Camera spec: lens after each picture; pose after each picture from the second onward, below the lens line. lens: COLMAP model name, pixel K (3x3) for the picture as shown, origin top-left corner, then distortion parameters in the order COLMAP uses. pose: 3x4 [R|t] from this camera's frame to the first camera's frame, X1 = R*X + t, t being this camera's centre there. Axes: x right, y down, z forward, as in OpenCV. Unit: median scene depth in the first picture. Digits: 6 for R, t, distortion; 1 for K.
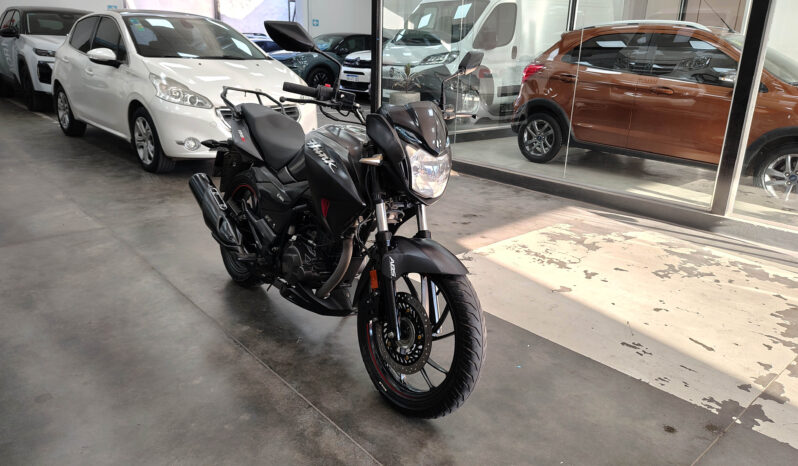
lens RADIAL K [[571.4, 0, 424.4], [0, 571.4, 213.7], [0, 0, 1]] dist [-0.016552, -0.003325]
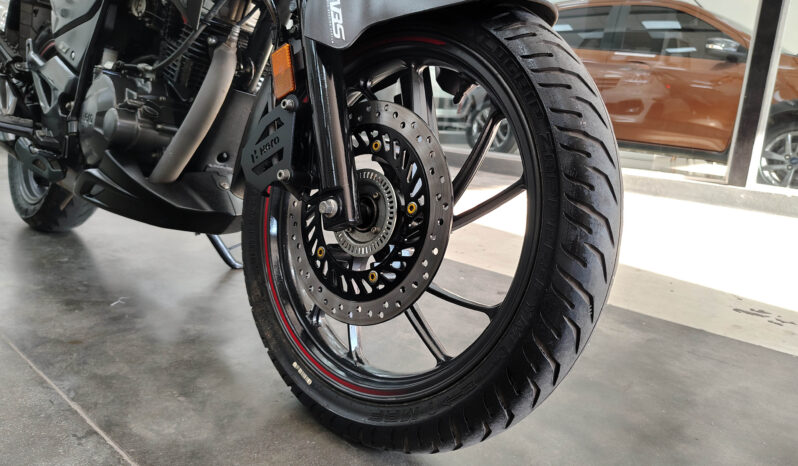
lens RADIAL K [[571.4, 0, 424.4], [0, 571.4, 213.7], [0, 0, 1]] dist [-0.016552, -0.003325]
pose [[0.990264, 0.009697, 0.138864, -0.046159], [0.003442, 0.995560, -0.094066, 0.235188], [-0.139160, 0.093628, 0.985834, 0.610523]]
